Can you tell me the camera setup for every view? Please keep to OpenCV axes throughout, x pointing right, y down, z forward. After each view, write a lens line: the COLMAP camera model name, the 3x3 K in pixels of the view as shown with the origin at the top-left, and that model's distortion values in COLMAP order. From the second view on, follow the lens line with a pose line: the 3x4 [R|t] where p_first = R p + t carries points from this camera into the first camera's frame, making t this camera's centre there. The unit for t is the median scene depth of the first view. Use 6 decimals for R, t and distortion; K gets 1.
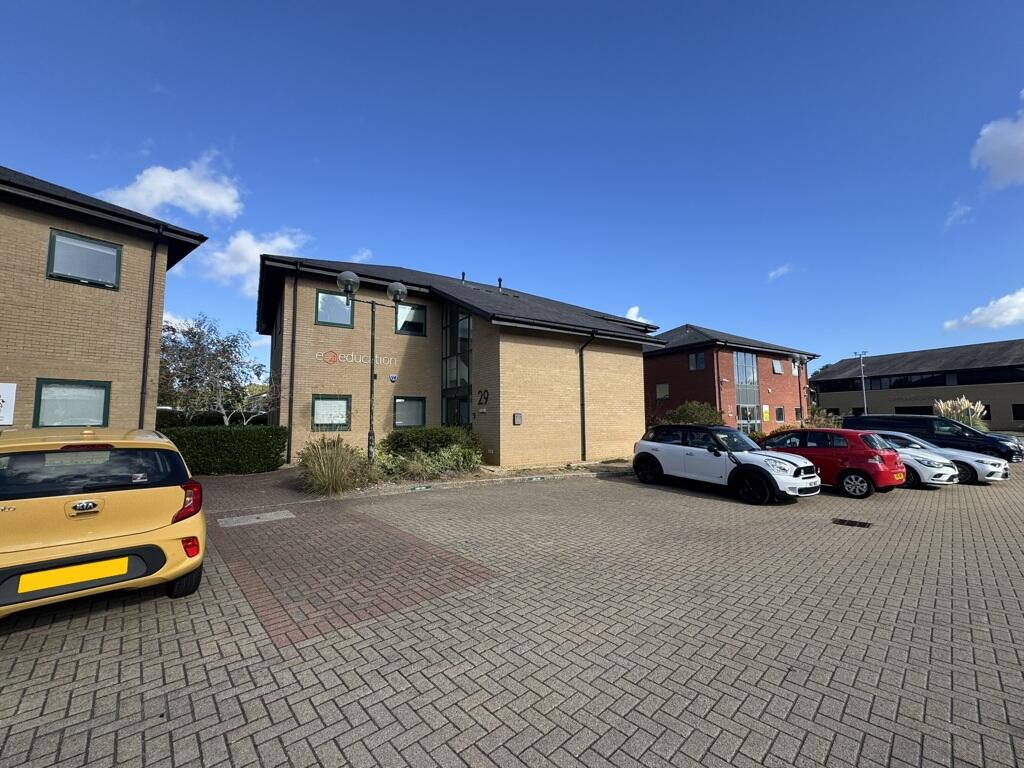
lens RADIAL K [[404.5, 0, 512.0], [0, 404.5, 384.0], [0, 0, 1]] dist [0.000866, 0.000392]
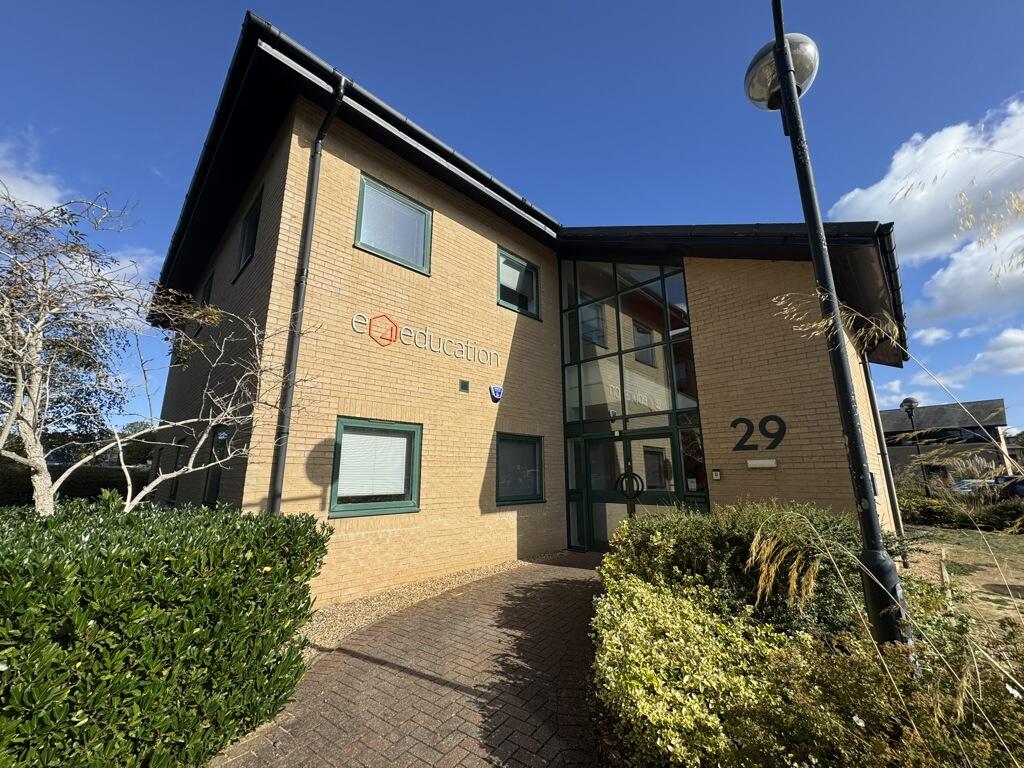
lens RADIAL K [[404.5, 0, 512.0], [0, 404.5, 384.0], [0, 0, 1]] dist [0.000866, 0.000392]
pose [[0.974368, 0.052516, 0.218744, -0.478936], [-0.021698, 0.989776, -0.140972, 0.052075], [-0.223910, 0.132613, 0.965545, 0.678923]]
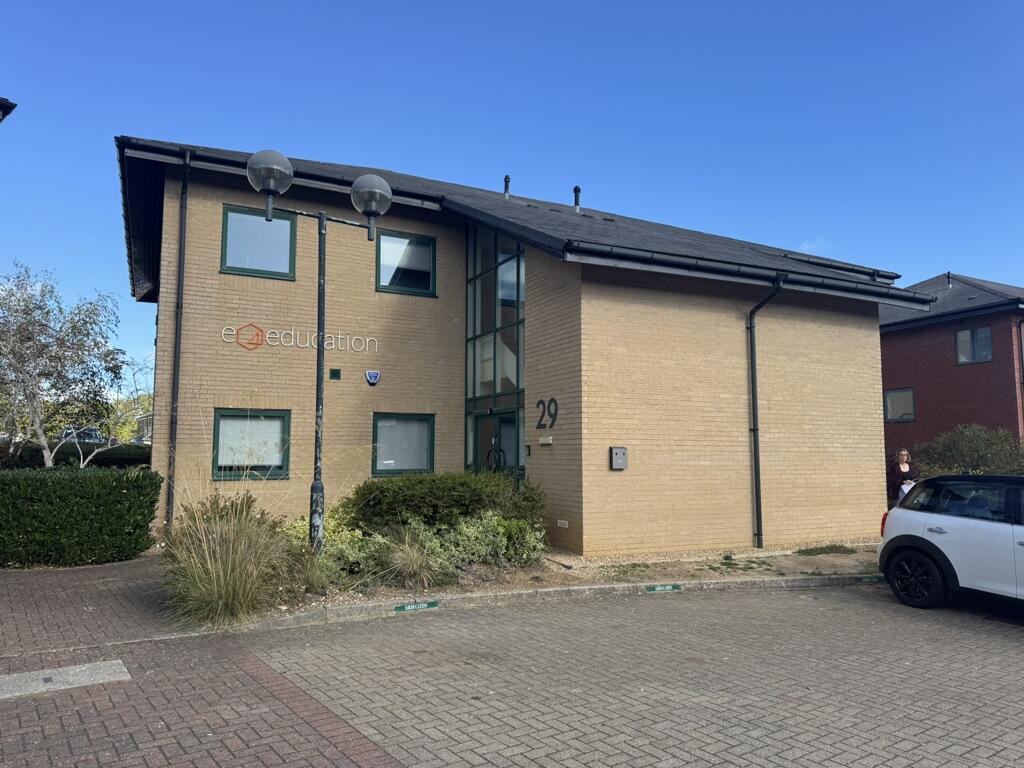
lens RADIAL K [[730.2, 0, 533.4], [0, 730.2, 385.0], [0, 0, 1]] dist [0.087766, -0.112061]
pose [[0.996531, -0.001620, -0.083202, -0.014014], [0.000607, 0.999925, -0.012202, 0.008934], [0.083215, 0.012109, 0.996458, 0.111813]]
